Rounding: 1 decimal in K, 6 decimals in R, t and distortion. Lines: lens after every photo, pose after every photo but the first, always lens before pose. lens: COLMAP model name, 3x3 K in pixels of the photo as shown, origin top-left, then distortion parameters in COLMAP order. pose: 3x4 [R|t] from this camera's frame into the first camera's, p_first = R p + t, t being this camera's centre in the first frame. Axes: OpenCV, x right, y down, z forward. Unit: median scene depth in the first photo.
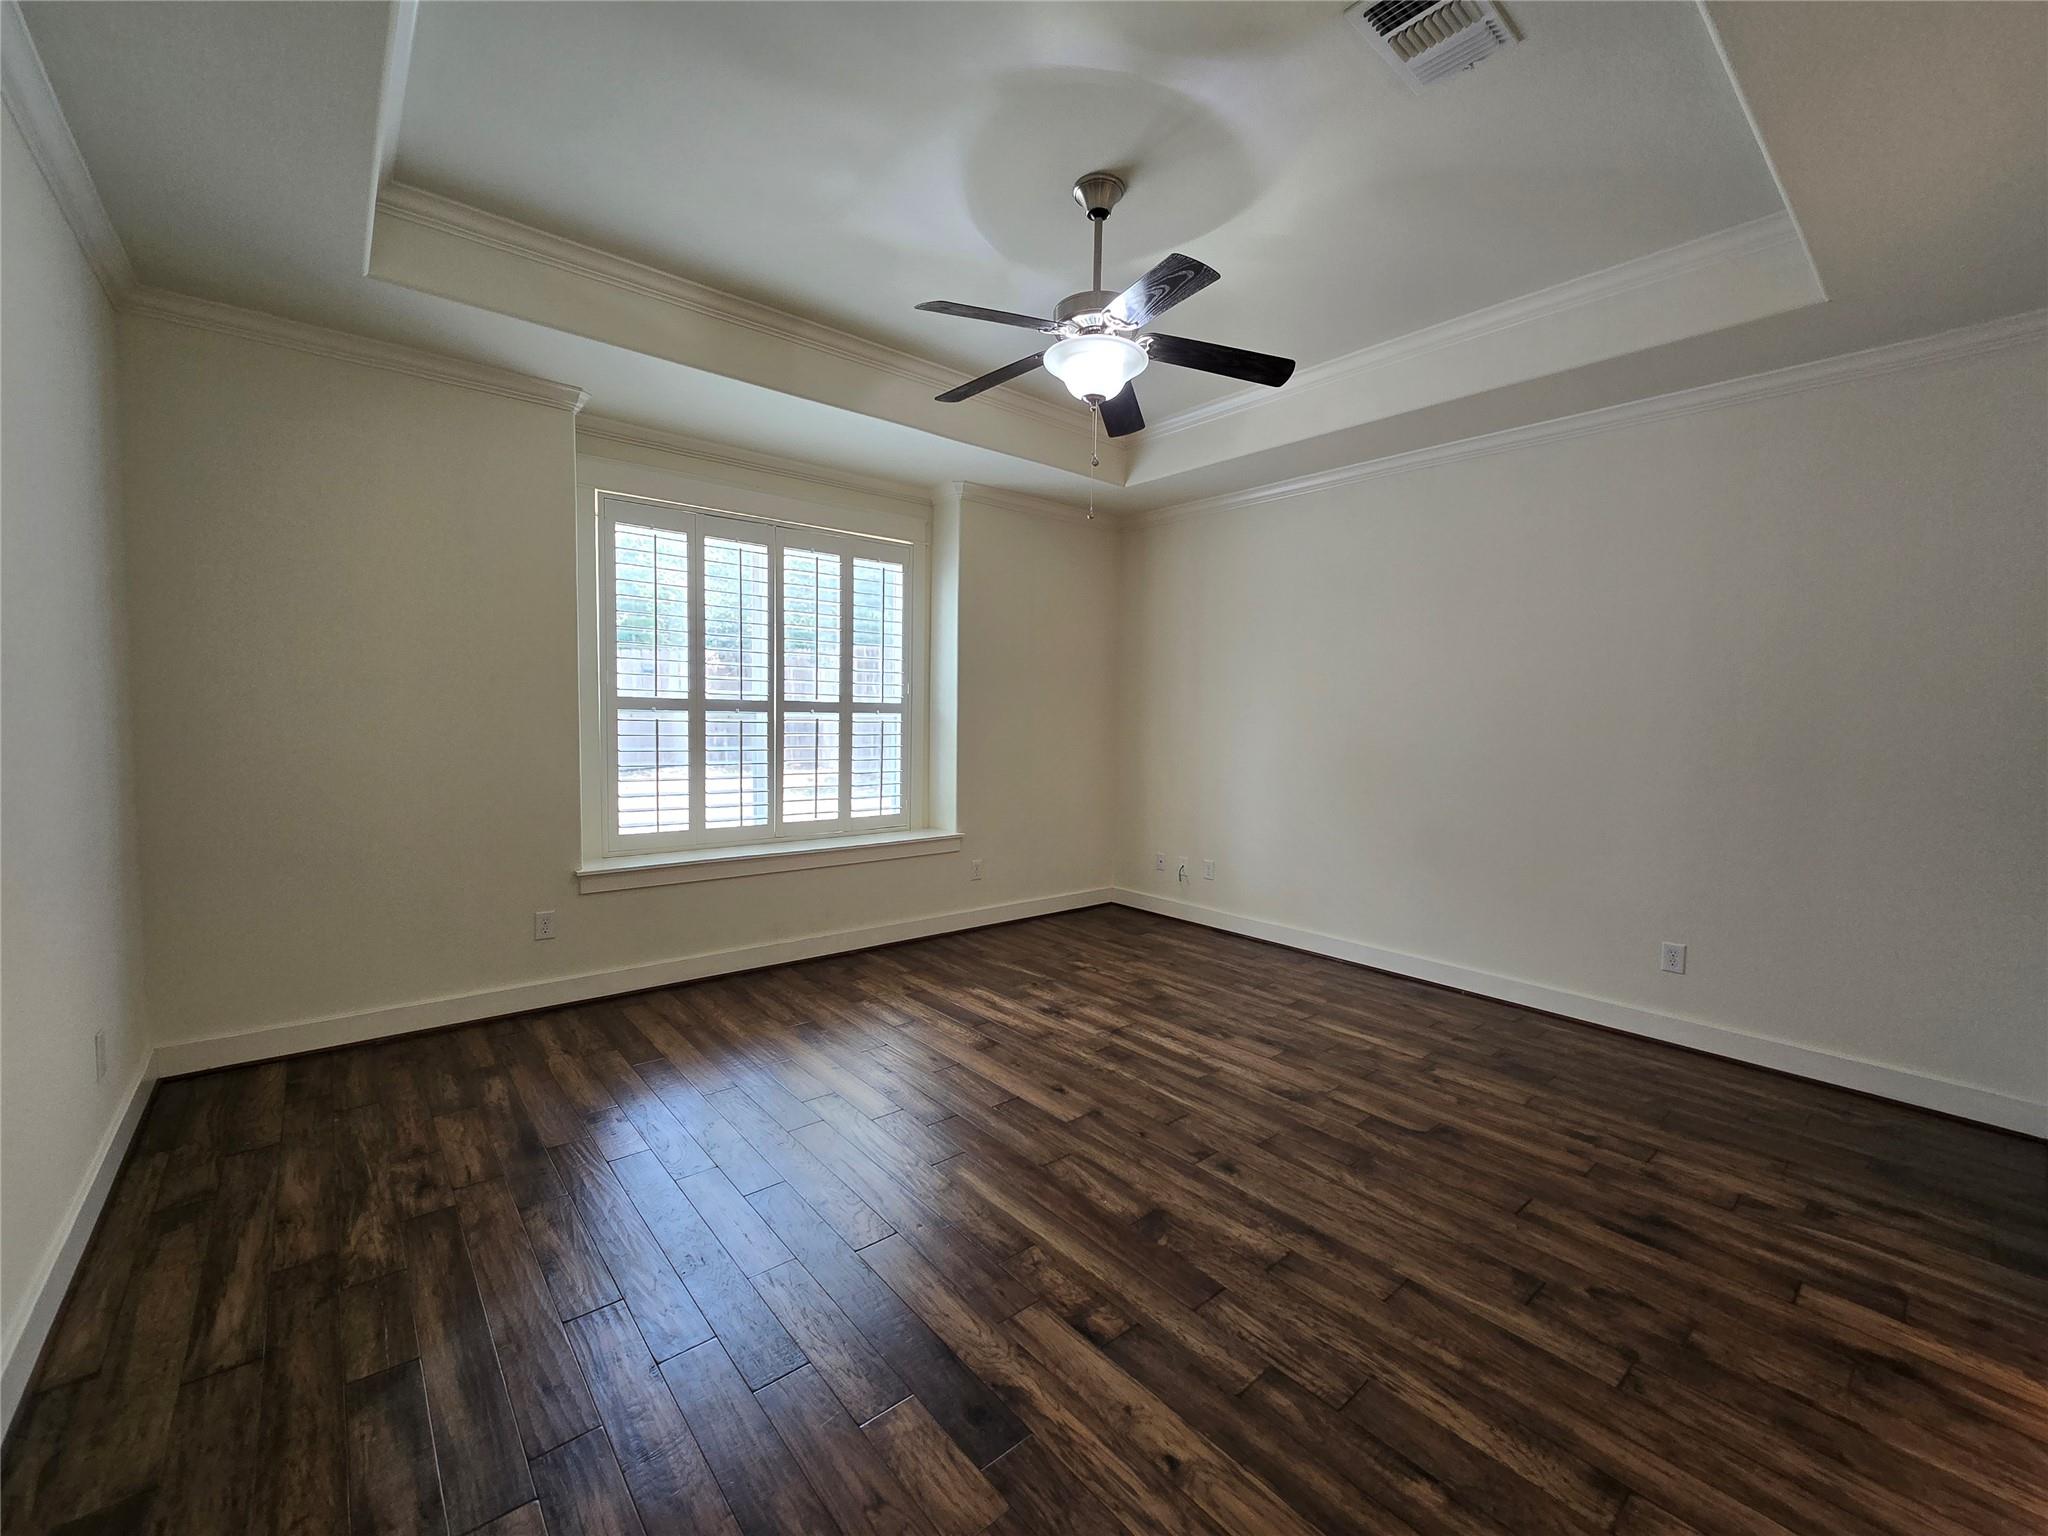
lens RADIAL K [[837.5, 0, 1028.2], [0, 837.5, 769.8], [0, 0, 1]] dist [-0.003857, 0.000058]
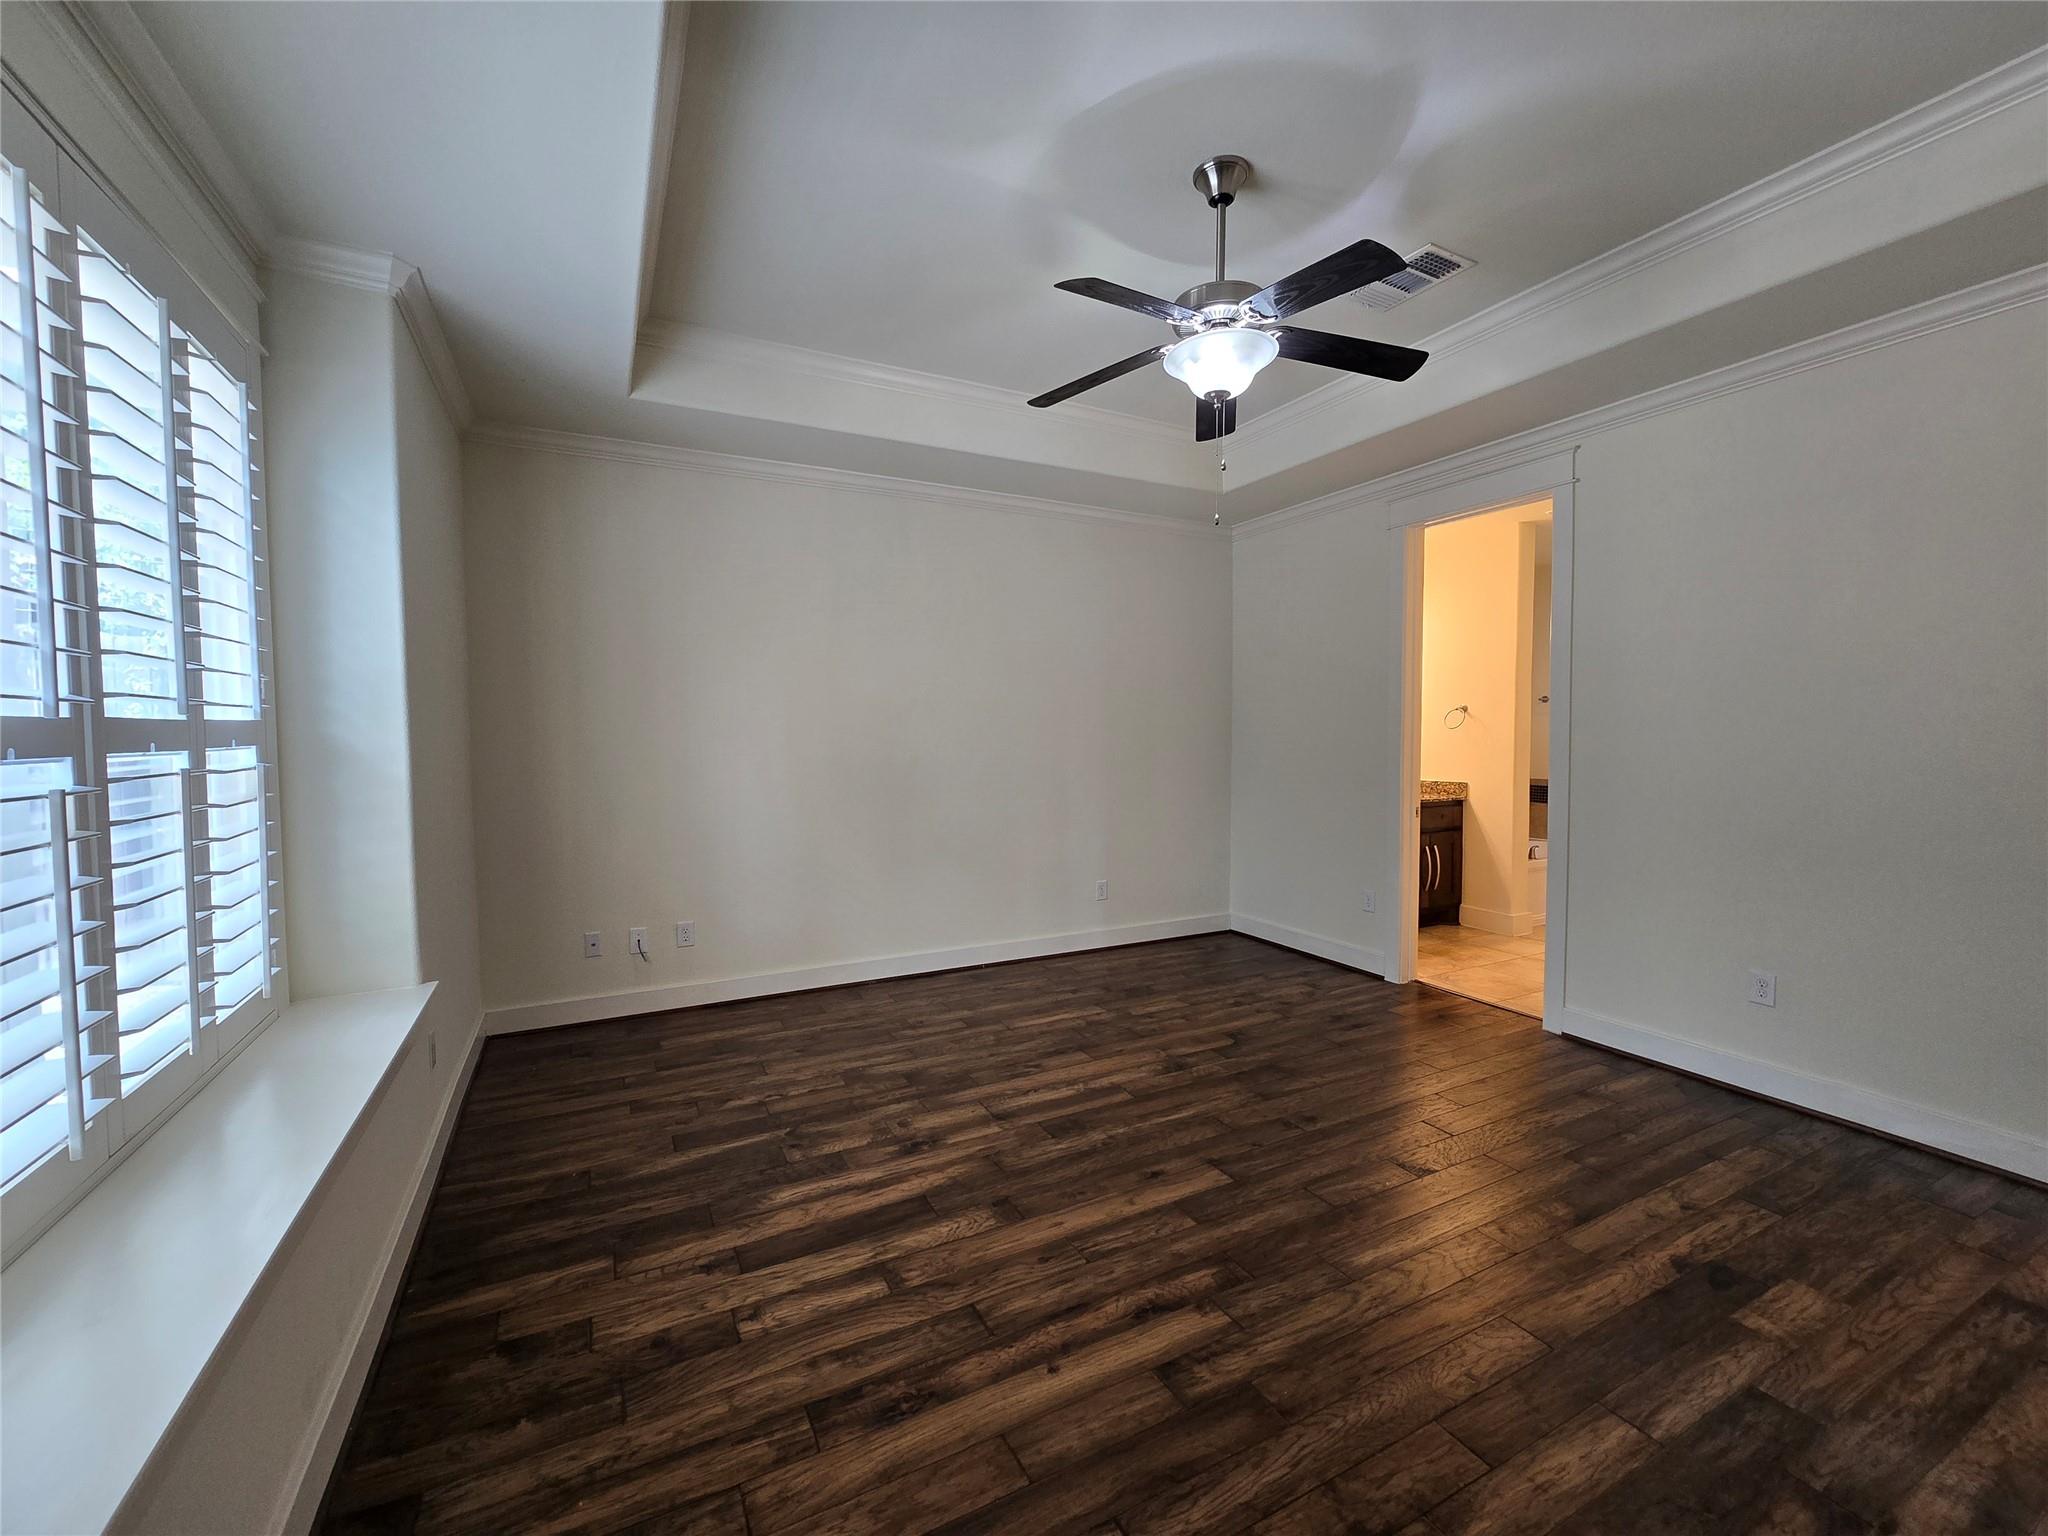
lens RADIAL K [[837.5, 0, 1028.2], [0, 837.5, 769.8], [0, 0, 1]] dist [-0.003857, 0.000058]
pose [[0.220216, -0.065269, 0.973265, -0.686222], [0.071659, 0.996145, 0.050589, -0.071062], [-0.972815, 0.058602, 0.224045, 0.782915]]
